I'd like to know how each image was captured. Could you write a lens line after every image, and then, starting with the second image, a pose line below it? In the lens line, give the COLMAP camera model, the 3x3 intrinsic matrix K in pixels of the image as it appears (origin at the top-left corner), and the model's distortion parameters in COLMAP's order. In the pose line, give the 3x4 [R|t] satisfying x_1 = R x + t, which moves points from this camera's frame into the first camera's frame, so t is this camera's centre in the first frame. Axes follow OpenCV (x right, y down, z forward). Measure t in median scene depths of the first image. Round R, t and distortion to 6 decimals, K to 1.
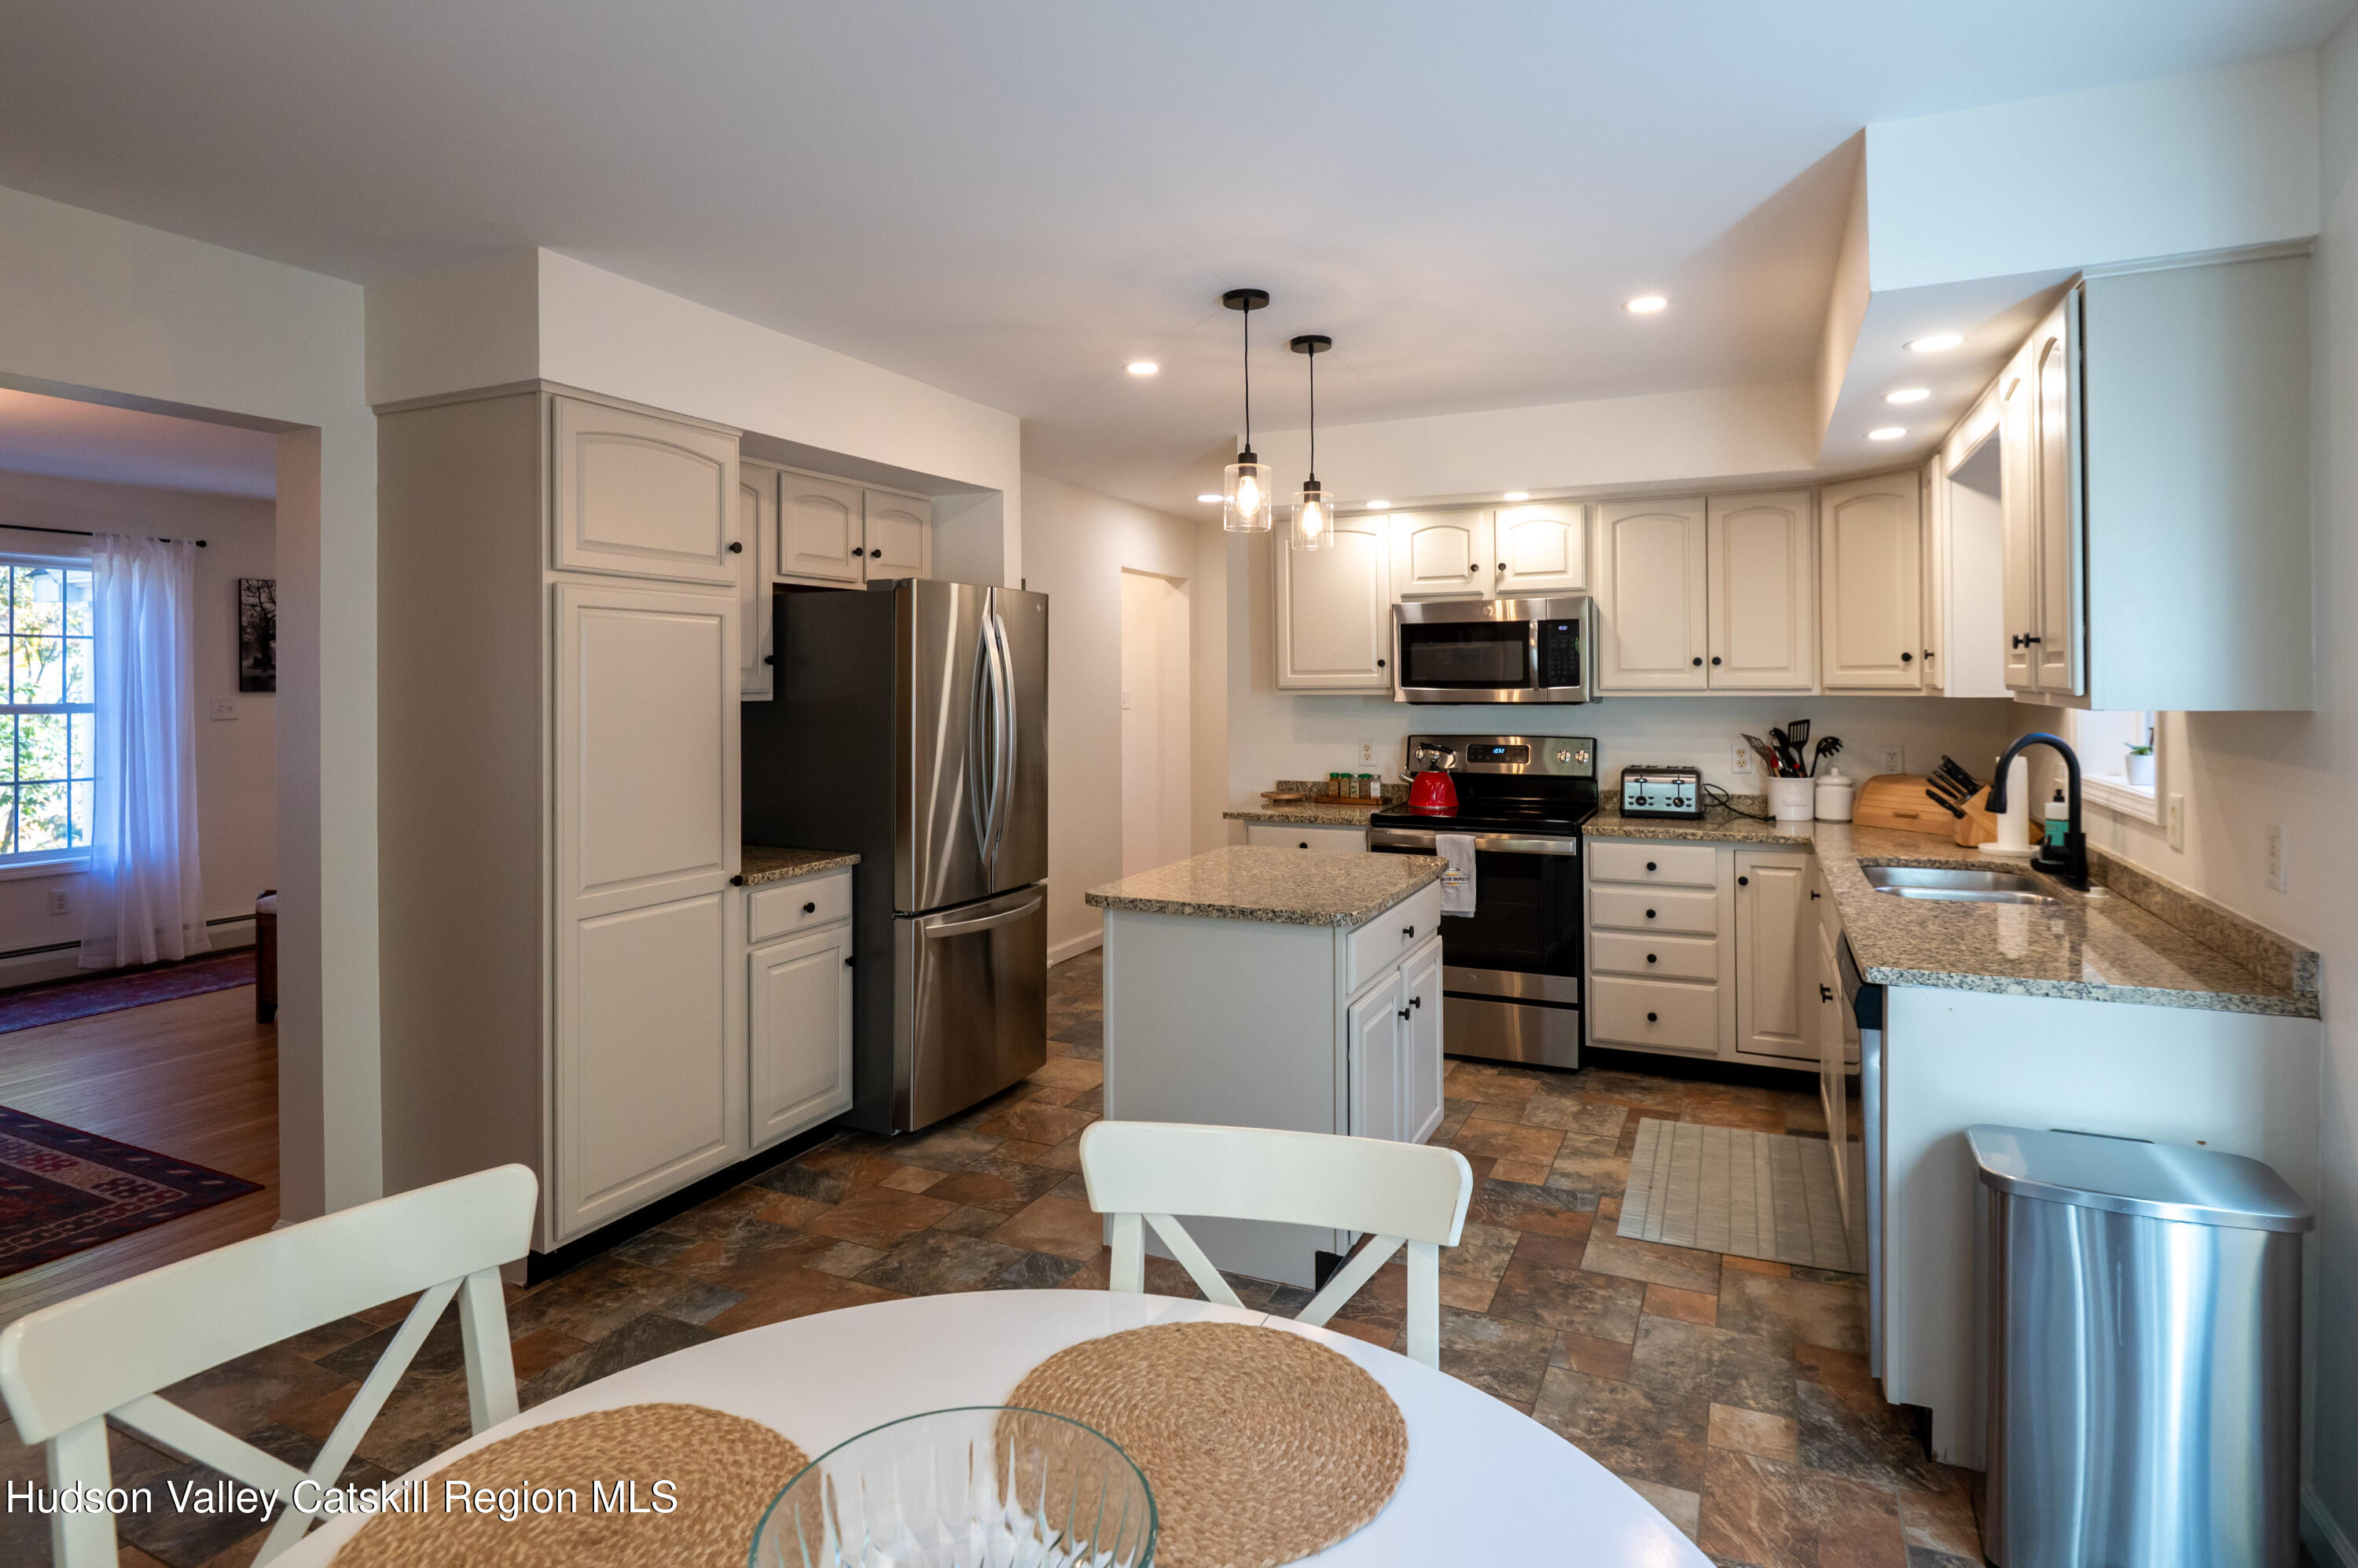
lens RADIAL K [[1230.1, 0, 1180.9], [0, 1230.1, 693.3], [0, 0, 1]] dist [-0.006785, -0.004443]
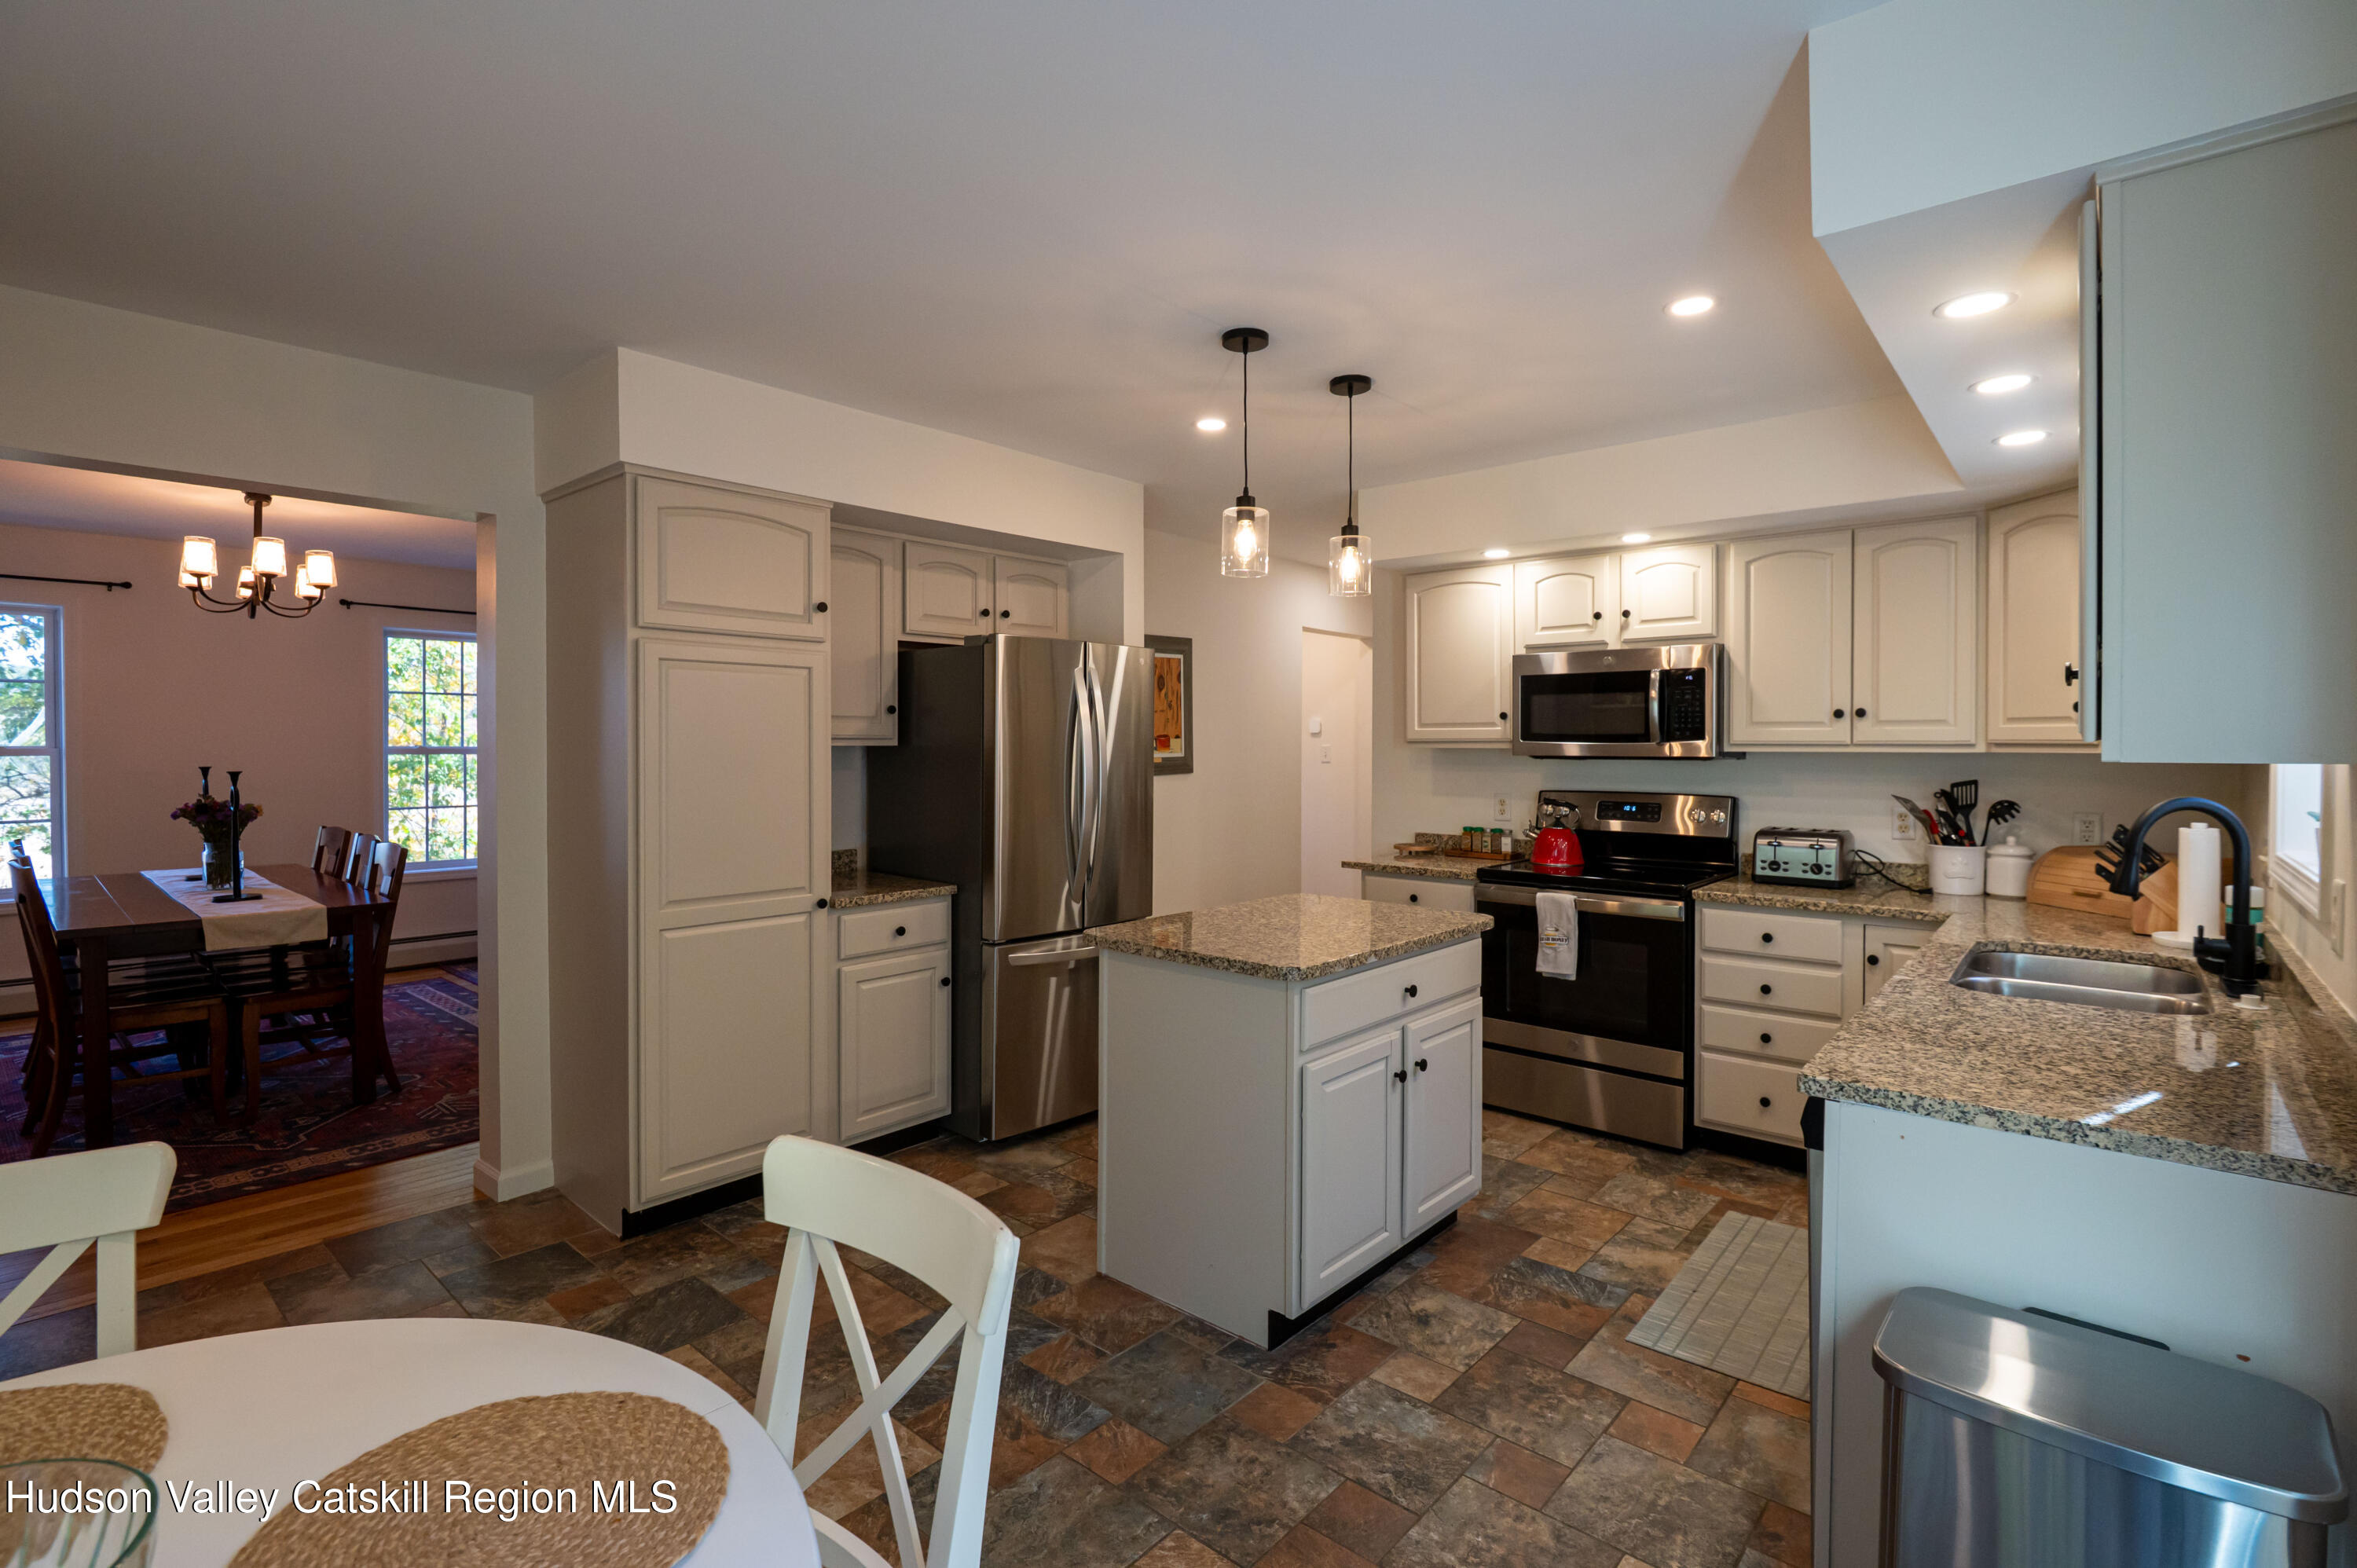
lens RADIAL K [[1102.6, 0, 1186.8], [0, 1102.6, 769.6], [0, 0, 1]] dist [-0.011855, 0.000716]
pose [[0.961902, 0.015552, -0.272952, 0.209840], [-0.011217, 0.999785, 0.017435, 0.007538], [0.273164, -0.013709, 0.961870, 0.109887]]
